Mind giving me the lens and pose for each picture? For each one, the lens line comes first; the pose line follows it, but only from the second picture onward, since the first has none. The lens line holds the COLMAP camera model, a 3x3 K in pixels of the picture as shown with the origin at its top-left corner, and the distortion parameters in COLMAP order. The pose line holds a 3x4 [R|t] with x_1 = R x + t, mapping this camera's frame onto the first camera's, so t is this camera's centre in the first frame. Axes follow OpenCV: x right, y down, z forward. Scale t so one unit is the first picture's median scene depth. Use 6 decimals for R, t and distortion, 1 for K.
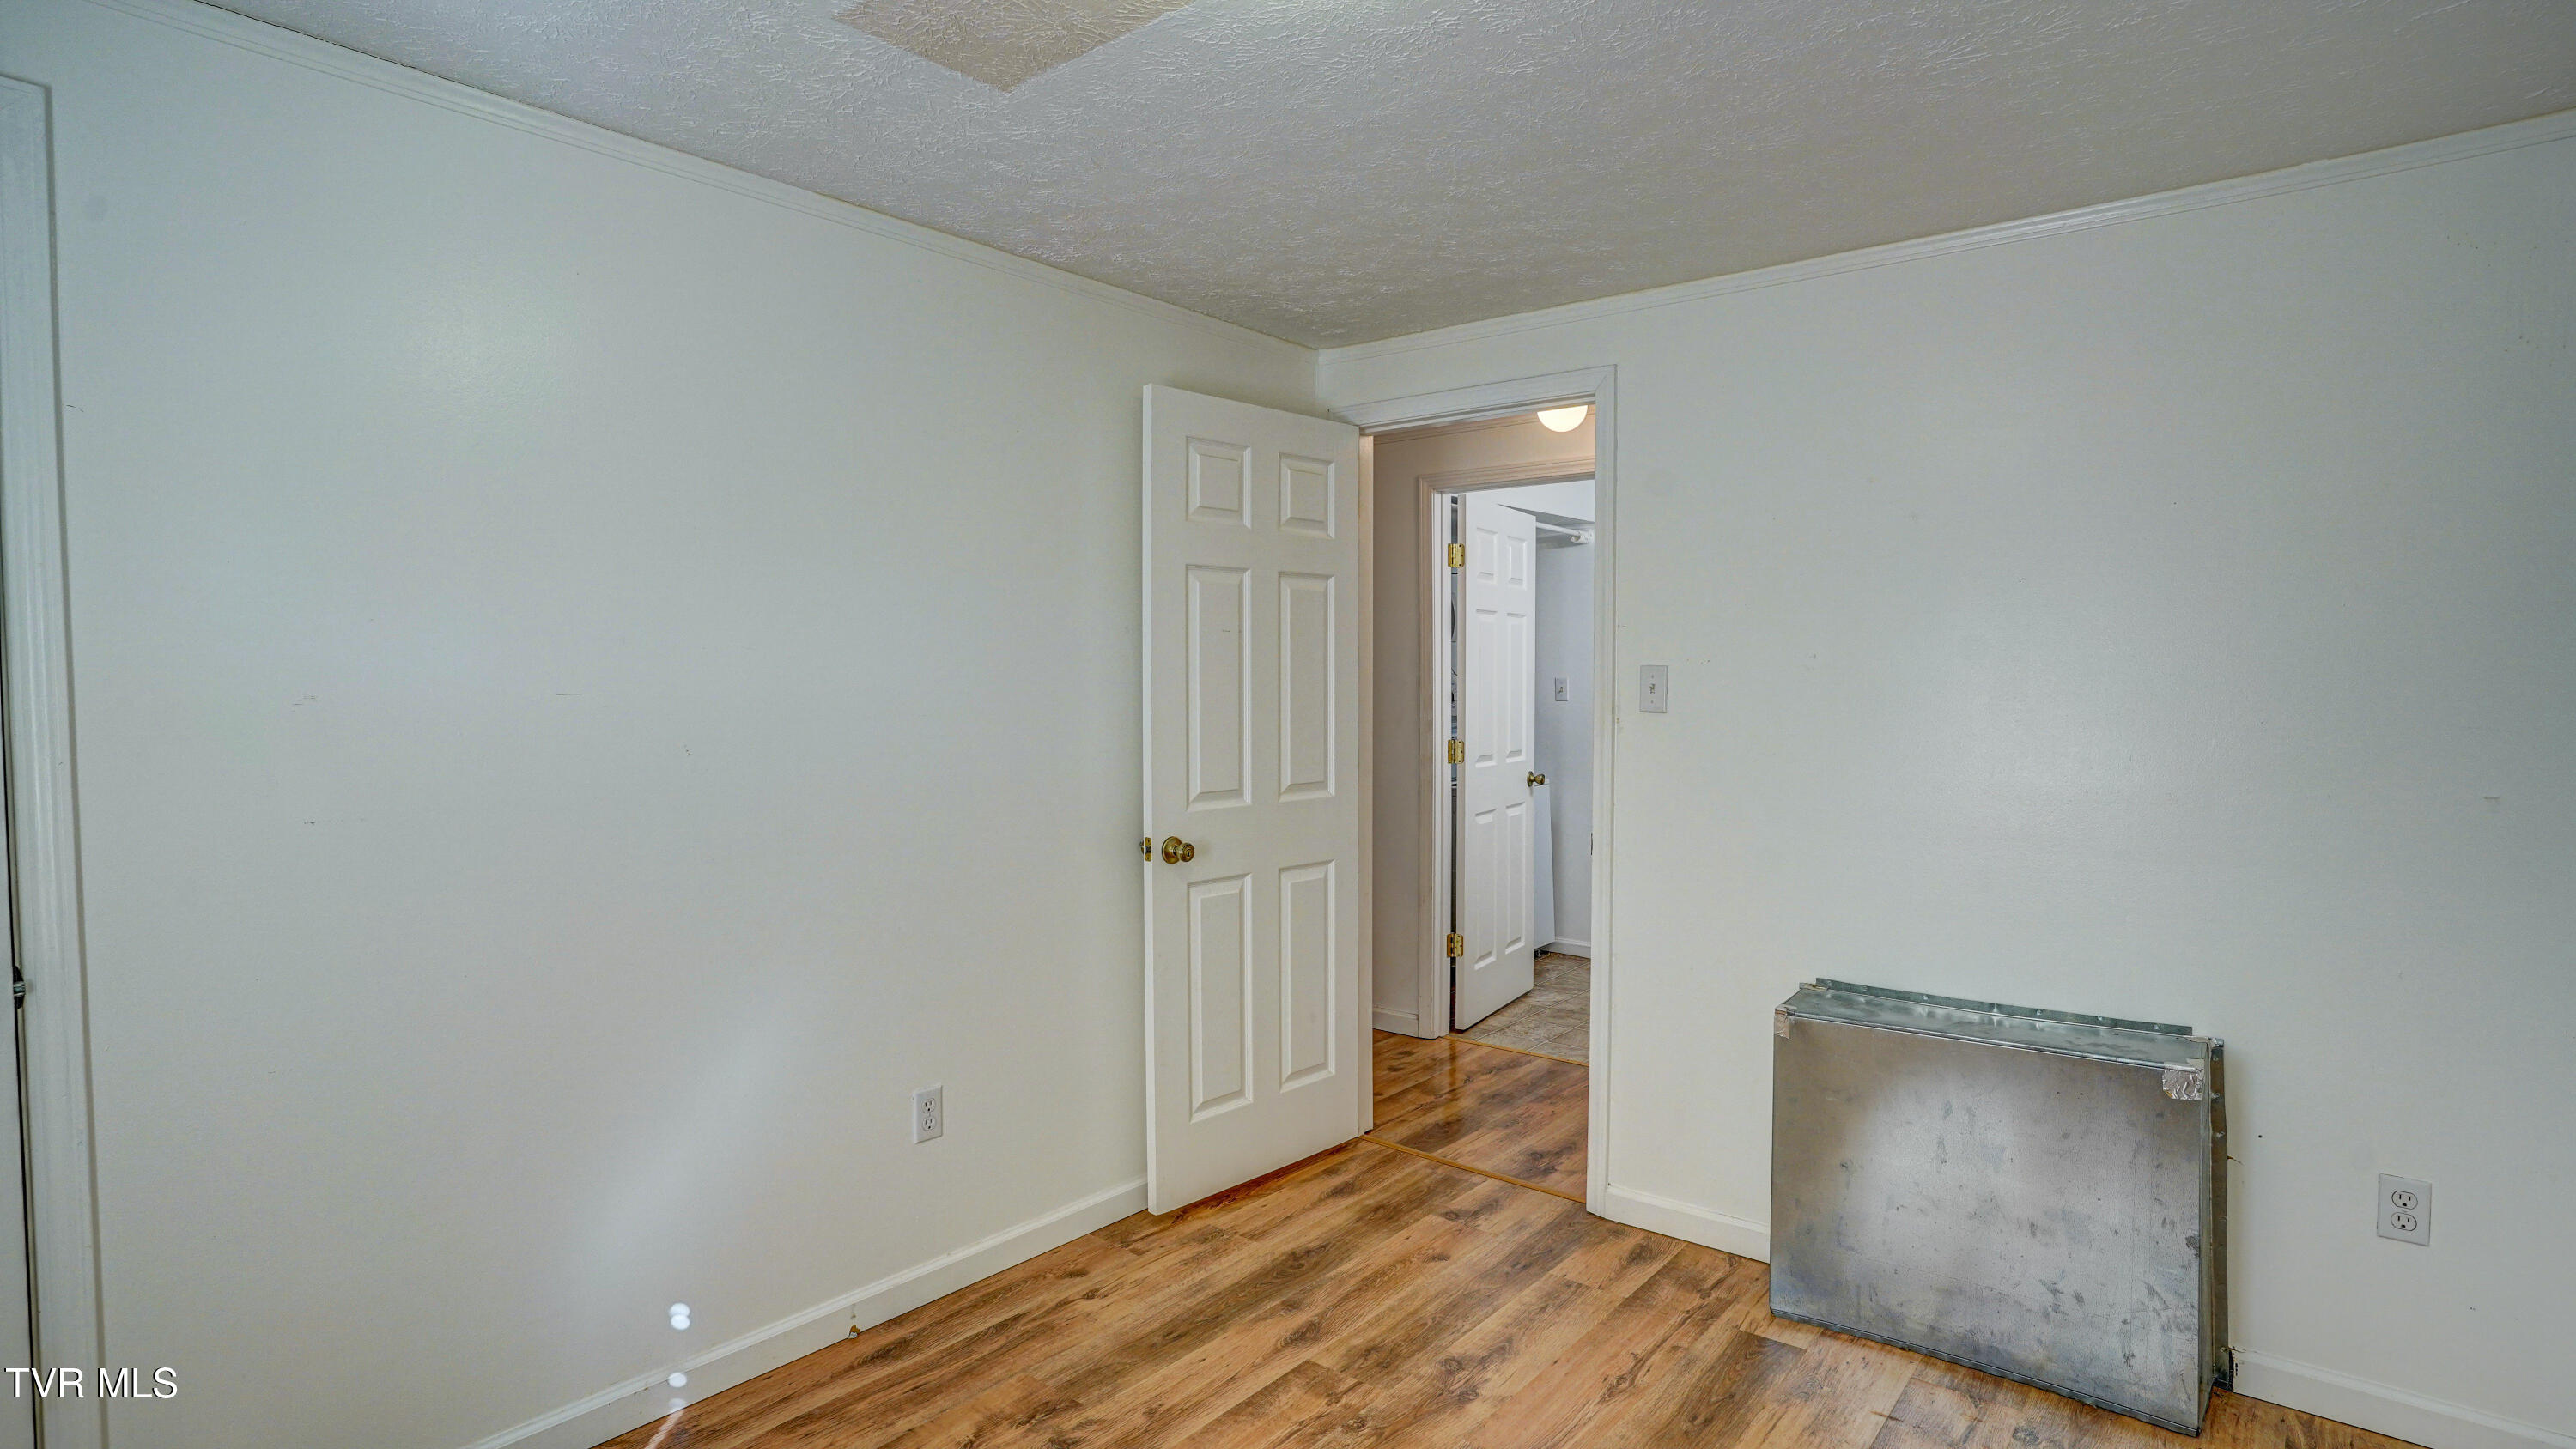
lens RADIAL K [[1268.1, 0, 1290.6], [0, 1268.1, 719.8], [0, 0, 1]] dist [-0.081163, 0.036023]
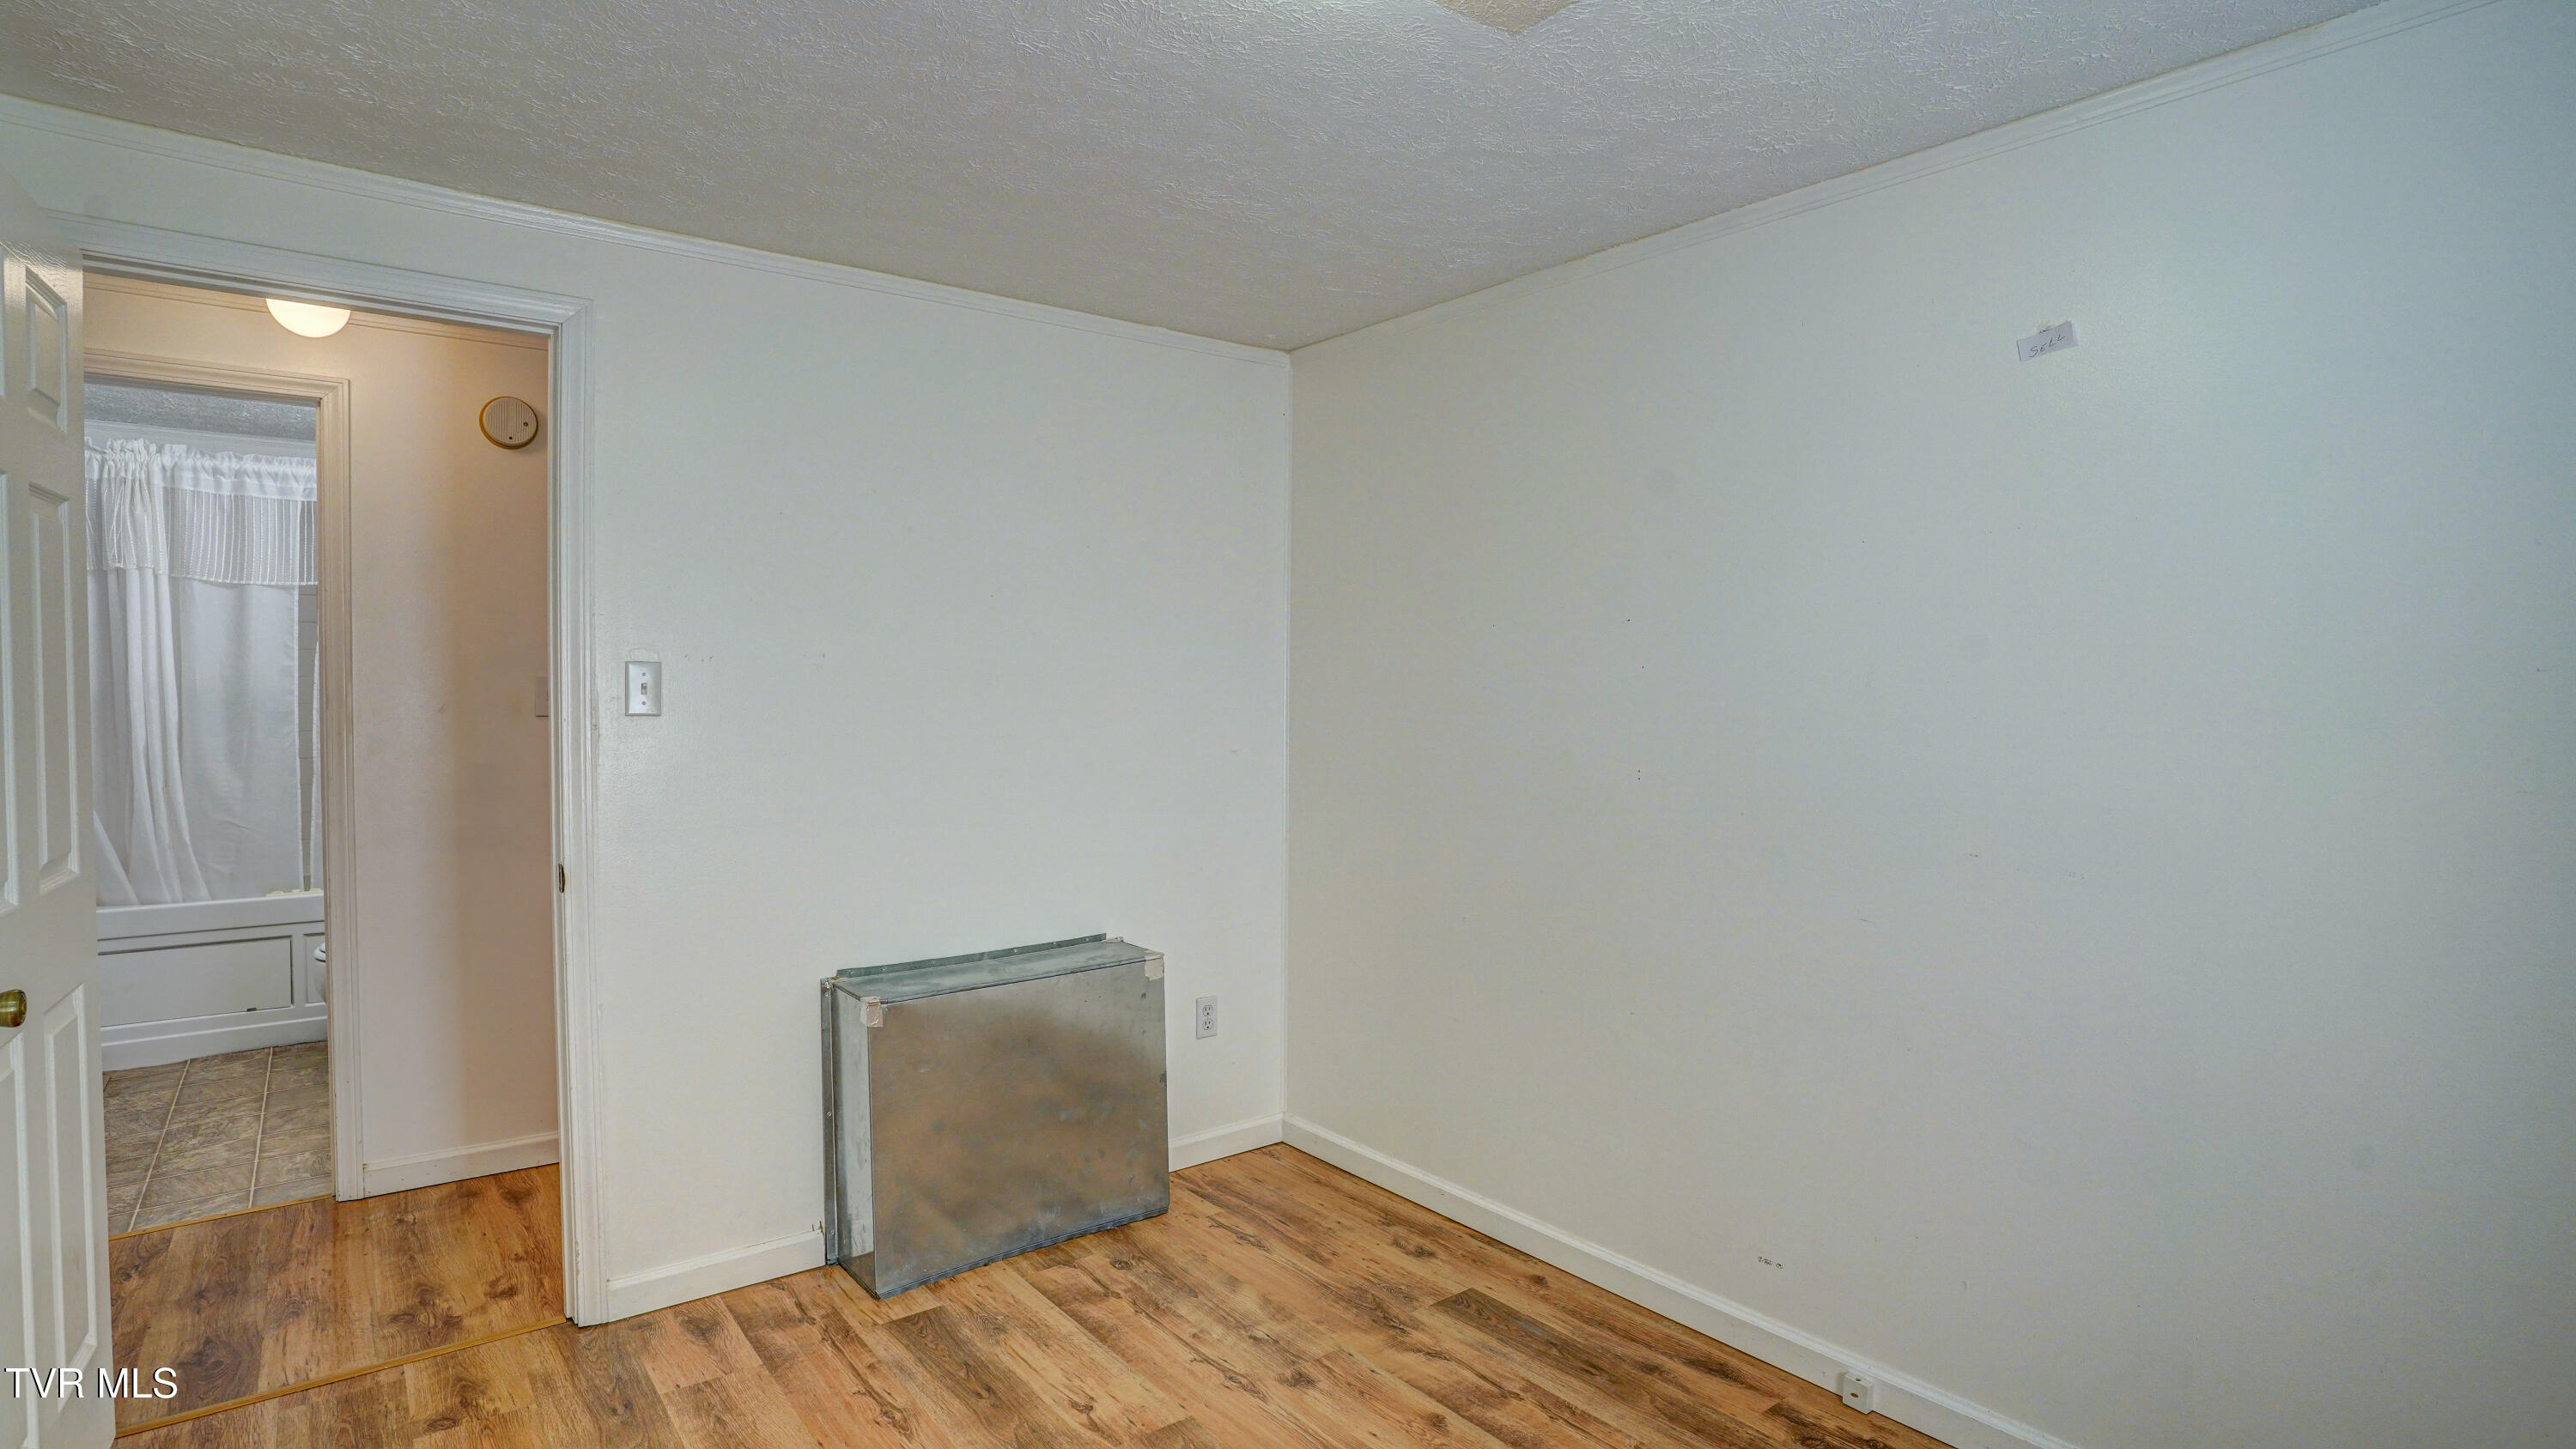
lens RADIAL K [[1268.1, 0, 1290.6], [0, 1268.1, 719.8], [0, 0, 1]] dist [-0.081163, 0.036023]
pose [[0.208231, -0.028601, 0.977662, -0.484268], [0.027438, 0.999350, 0.023392, -0.011317], [-0.977695, 0.021954, 0.208880, 0.407610]]
